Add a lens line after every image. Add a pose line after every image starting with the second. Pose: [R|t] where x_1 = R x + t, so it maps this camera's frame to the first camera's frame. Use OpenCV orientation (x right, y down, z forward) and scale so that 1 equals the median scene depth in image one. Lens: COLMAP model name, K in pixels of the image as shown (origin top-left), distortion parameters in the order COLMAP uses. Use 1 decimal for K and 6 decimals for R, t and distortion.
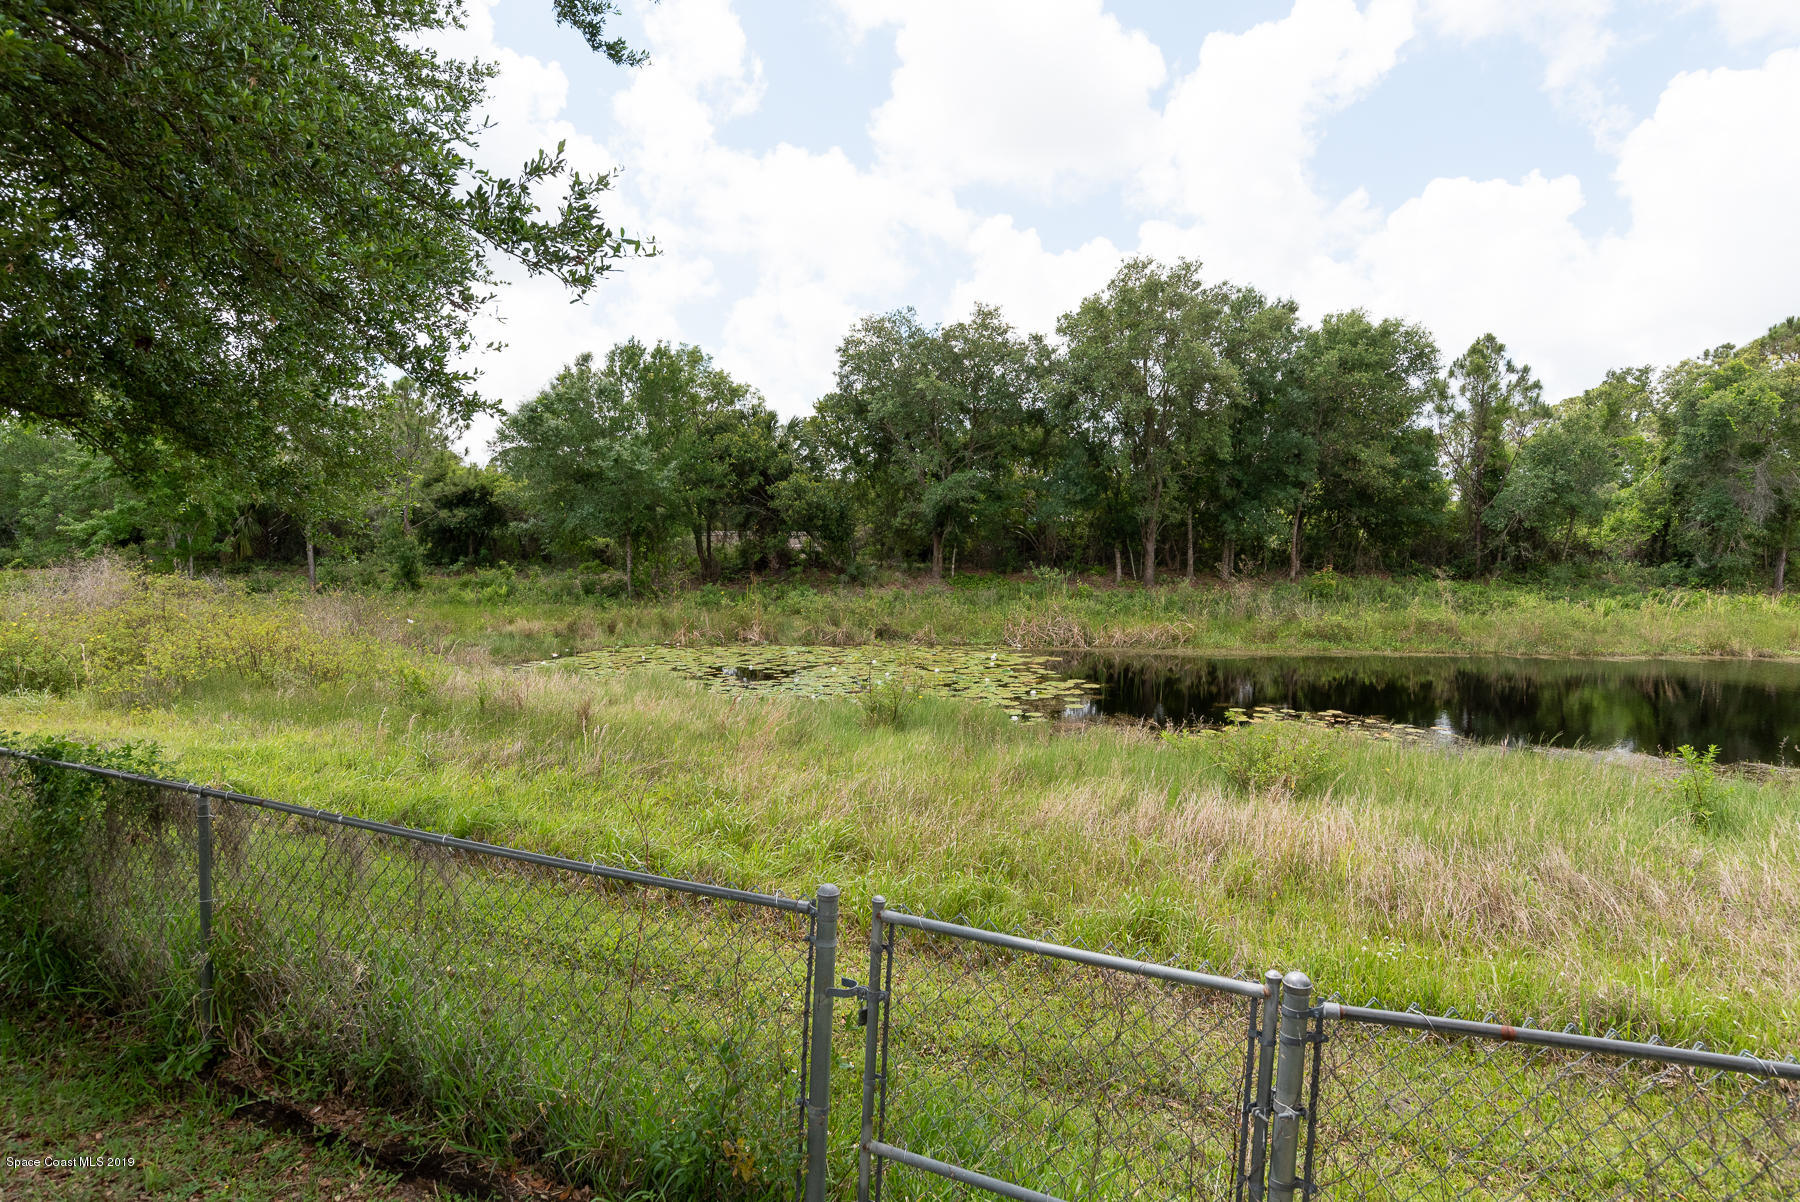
lens RADIAL K [[908.6, 0, 920.0], [0, 908.6, 613.3], [0, 0, 1]] dist [-0.051224, 0.020782]
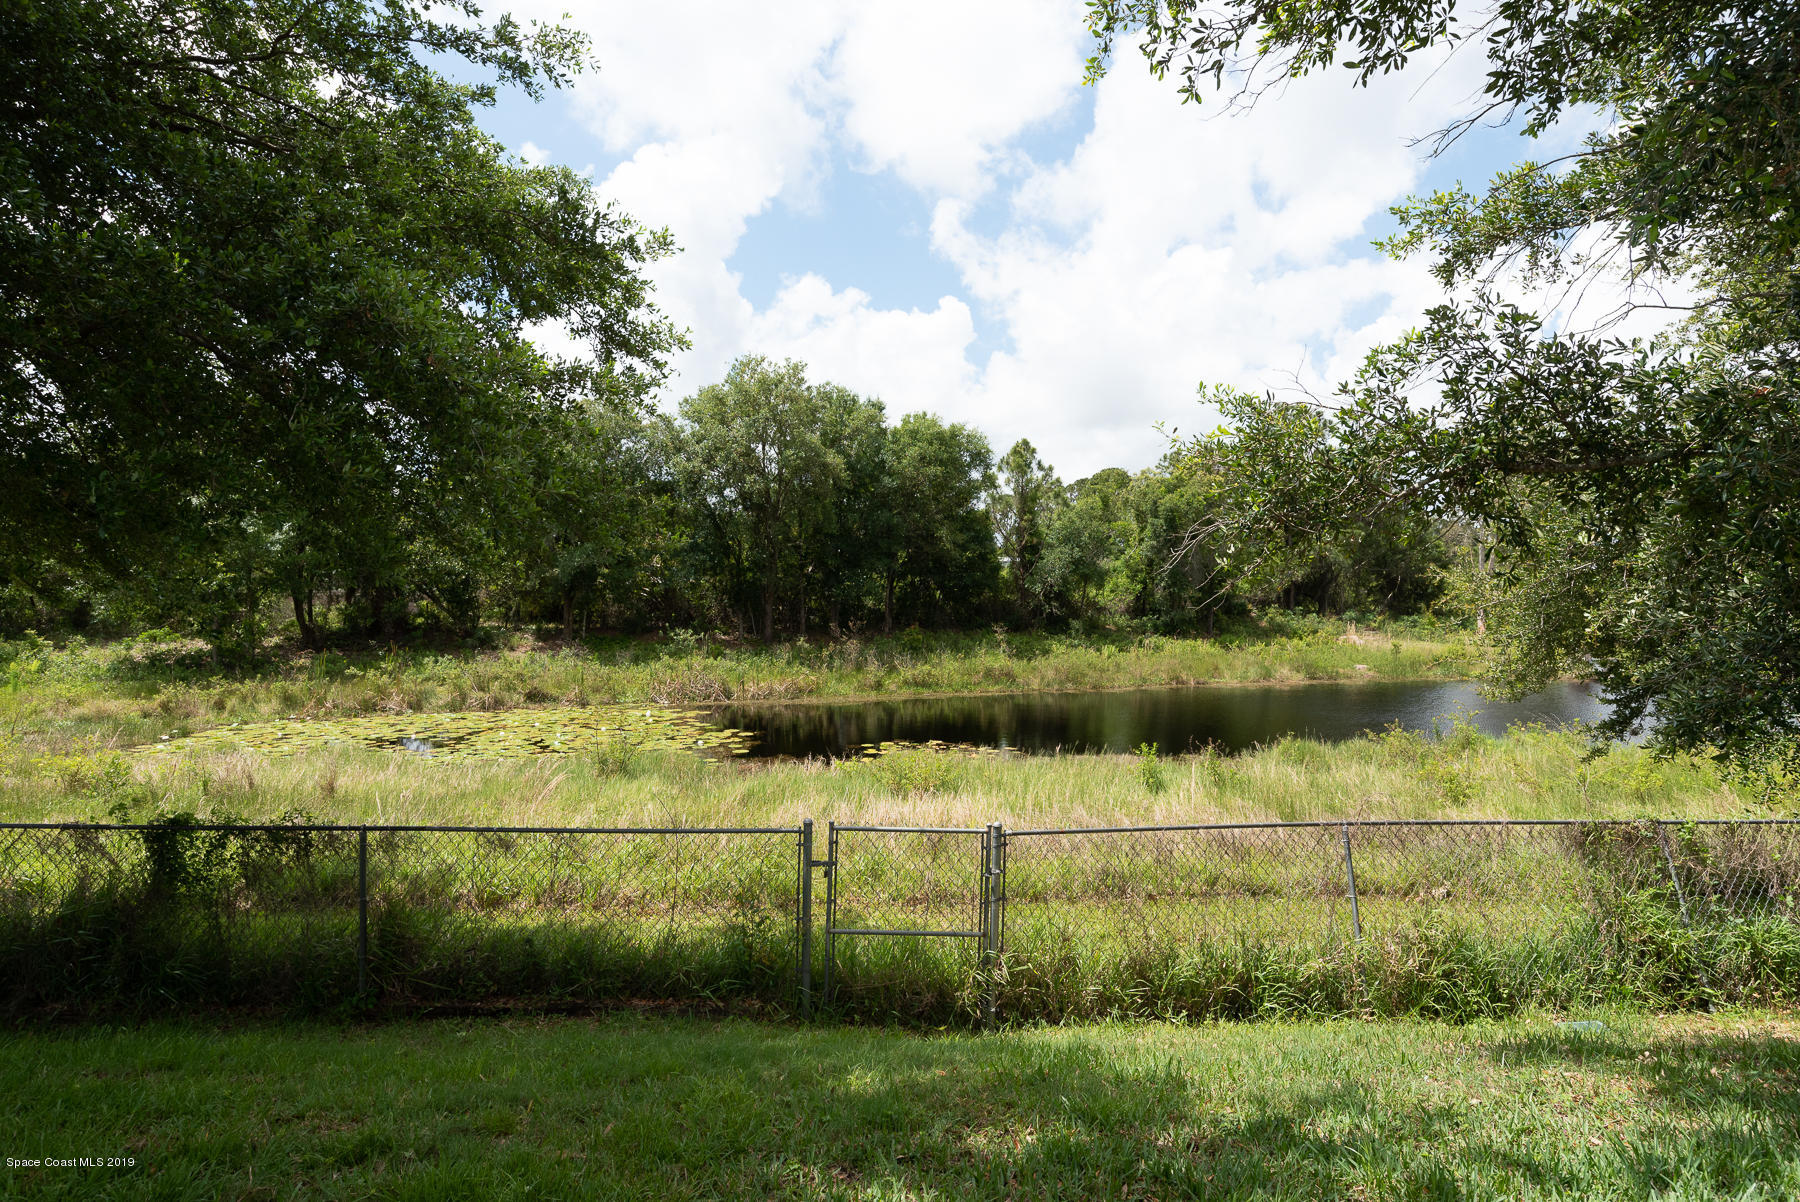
lens RADIAL K [[908.6, 0, 920.0], [0, 908.6, 613.3], [0, 0, 1]] dist [-0.051224, 0.020782]
pose [[0.901091, -0.008701, 0.433542, -0.073720], [0.032297, 0.998368, -0.047089, -0.008894], [-0.432425, 0.056434, 0.899902, -0.107410]]
